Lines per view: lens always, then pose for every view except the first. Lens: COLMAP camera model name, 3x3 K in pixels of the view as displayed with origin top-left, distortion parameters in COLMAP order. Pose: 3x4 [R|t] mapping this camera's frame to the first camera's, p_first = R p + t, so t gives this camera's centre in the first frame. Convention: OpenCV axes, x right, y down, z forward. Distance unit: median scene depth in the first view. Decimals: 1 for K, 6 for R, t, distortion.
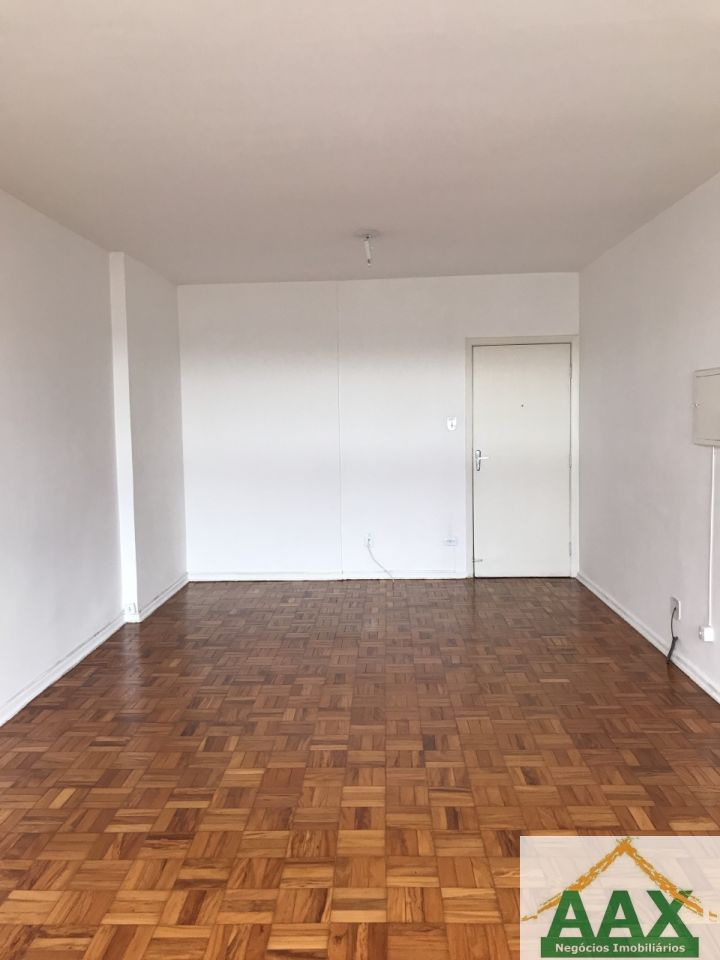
lens RADIAL K [[786.0, 0, 358.8], [0, 786.0, 470.6], [0, 0, 1]] dist [0.001174, 0.010799]
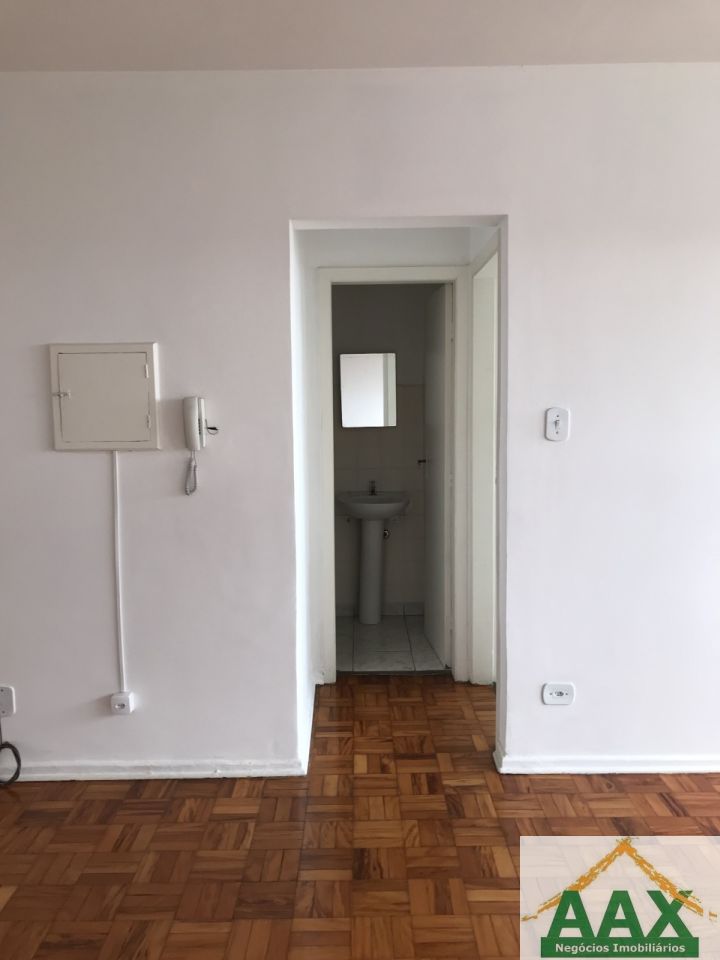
lens RADIAL K [[751.9, 0, 360.0], [0, 751.9, 480.0], [0, 0, 1]] dist [0.003721, 0.003946]
pose [[-0.037903, -0.067891, 0.996973, -0.296688], [0.088636, 0.993529, 0.071026, -0.037107], [-0.995343, 0.091060, -0.031640, 0.892239]]
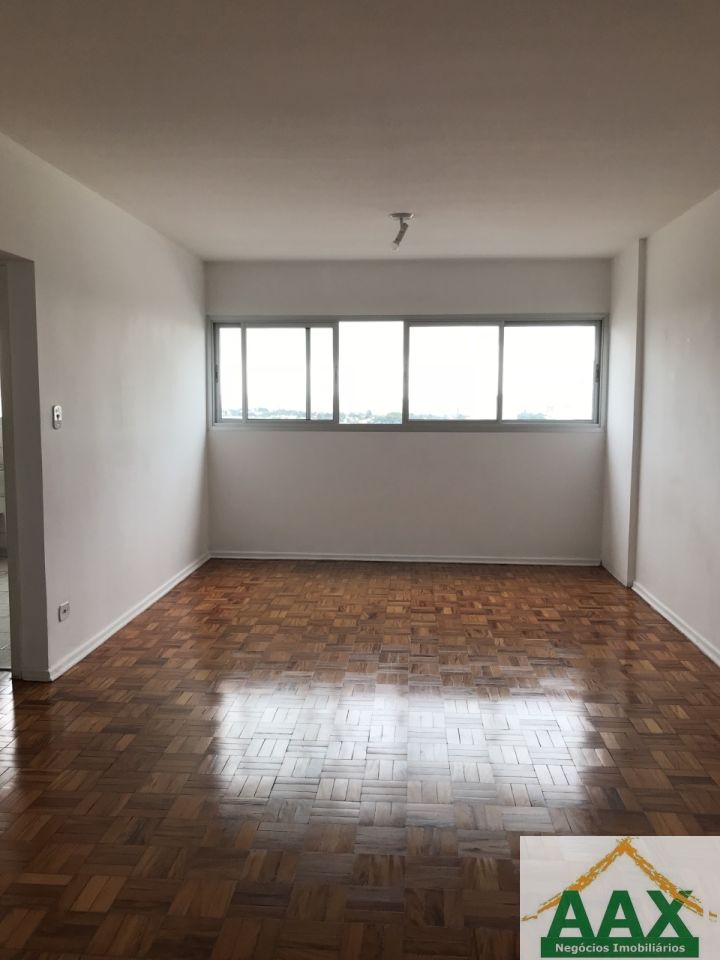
lens RADIAL K [[786.0, 0, 358.8], [0, 786.0, 470.6], [0, 0, 1]] dist [0.001174, 0.010799]
pose [[-0.999240, 0.012129, 0.037053, -0.007414], [0.018156, 0.985800, 0.166937, -0.124568], [-0.034502, 0.167482, -0.985271, 1.753838]]
